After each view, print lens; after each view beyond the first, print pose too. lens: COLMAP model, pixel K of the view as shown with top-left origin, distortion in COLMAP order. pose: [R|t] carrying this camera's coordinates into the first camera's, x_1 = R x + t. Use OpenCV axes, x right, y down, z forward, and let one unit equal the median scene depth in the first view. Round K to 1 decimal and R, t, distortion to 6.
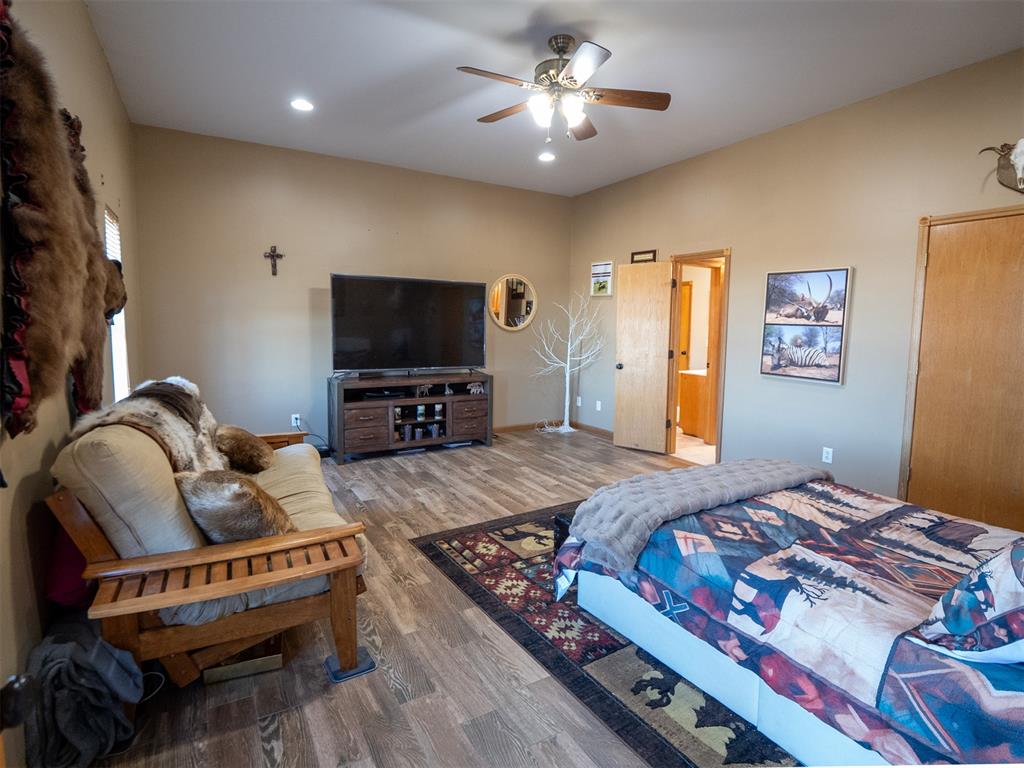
lens RADIAL K [[515.7, 0, 522.4], [0, 515.7, 378.4], [0, 0, 1]] dist [-0.005023, -0.001529]
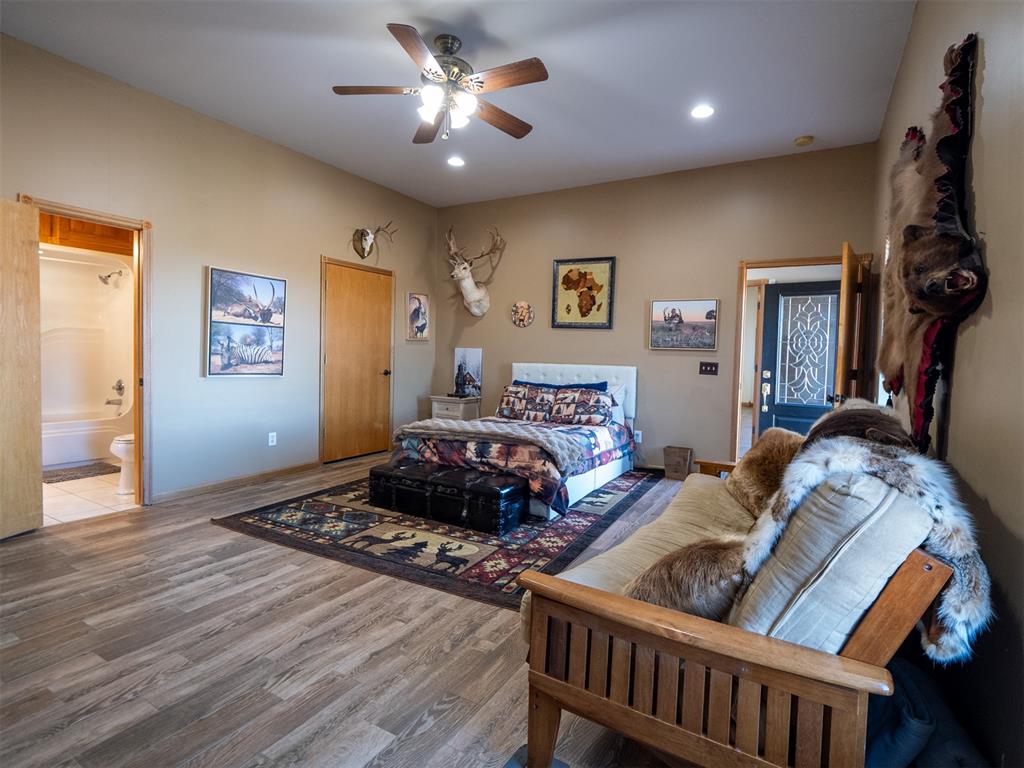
lens RADIAL K [[515.7, 0, 520.3], [0, 515.7, 382.4], [0, 0, 1]] dist [-0.005023, -0.001529]
pose [[-0.482033, -0.074066, 0.873017, -0.690362], [0.056665, 0.991699, 0.115422, -0.080308], [-0.874319, 0.105107, -0.473835, 1.074513]]
